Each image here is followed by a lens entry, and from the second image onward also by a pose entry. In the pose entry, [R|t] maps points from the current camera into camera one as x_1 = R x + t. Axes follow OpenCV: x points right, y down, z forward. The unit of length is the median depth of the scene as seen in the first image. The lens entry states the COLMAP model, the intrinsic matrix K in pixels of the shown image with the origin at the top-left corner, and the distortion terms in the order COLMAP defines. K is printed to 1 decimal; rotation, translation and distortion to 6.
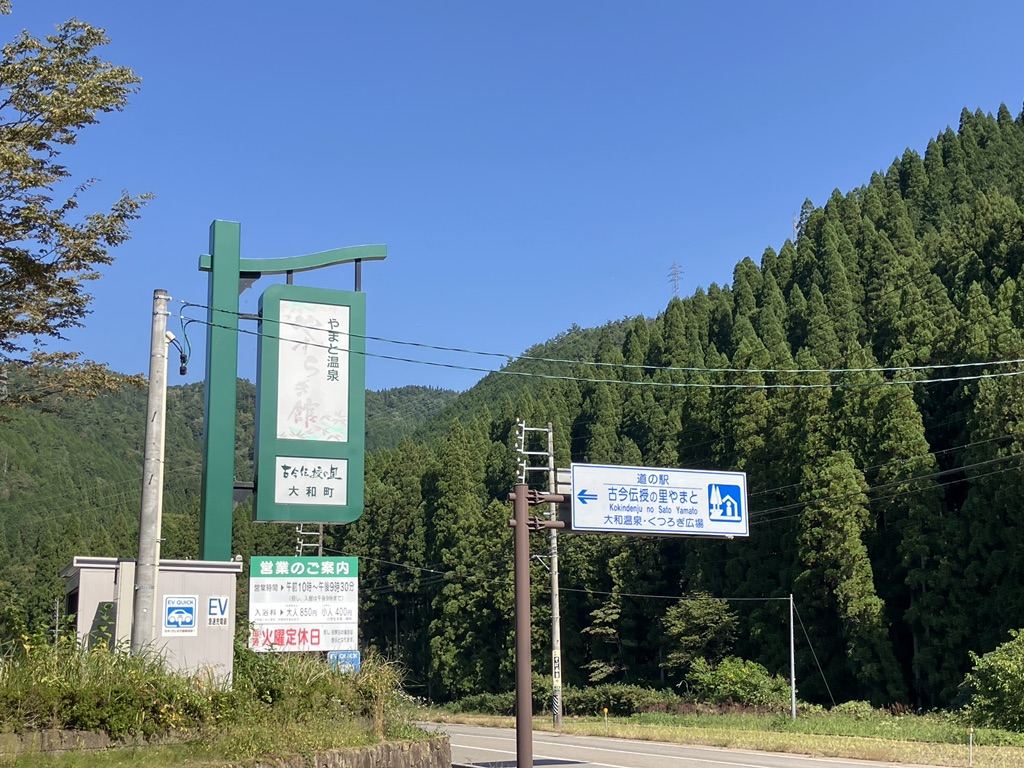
lens RADIAL K [[1388.6, 0, 530.9], [0, 1388.6, 369.8], [0, 0, 1]] dist [0.115425, 0.000000]
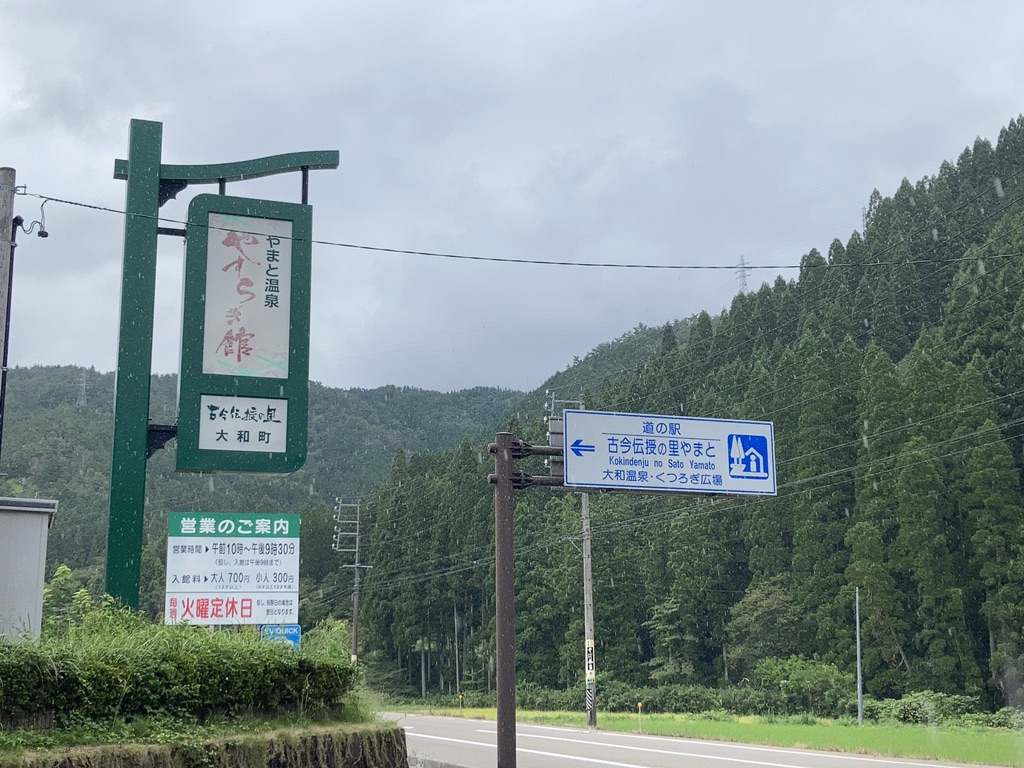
lens RADIAL K [[1388.6, 0, 507.8], [0, 1388.6, 347.6], [0, 0, 1]] dist [0.115425, 0.000000]
pose [[0.997951, -0.011266, -0.062987, 0.048959], [0.010377, 0.999842, -0.014421, 0.041332], [0.063140, 0.013738, 0.997910, 0.143988]]
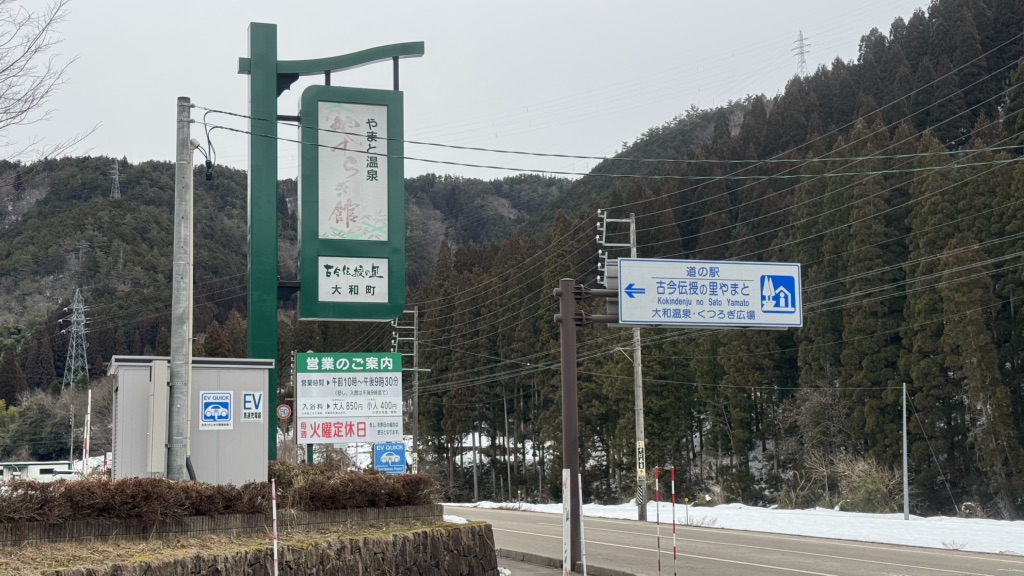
lens RADIAL K [[1423.9, 0, 511.8], [0, 1423.9, 290.0], [0, 0, 1]] dist [0.119483, 0.000000]
pose [[0.995427, -0.015191, -0.094314, 0.049110], [0.023859, 0.995522, 0.091469, -0.004758], [0.092502, -0.093301, 0.991332, -0.022379]]
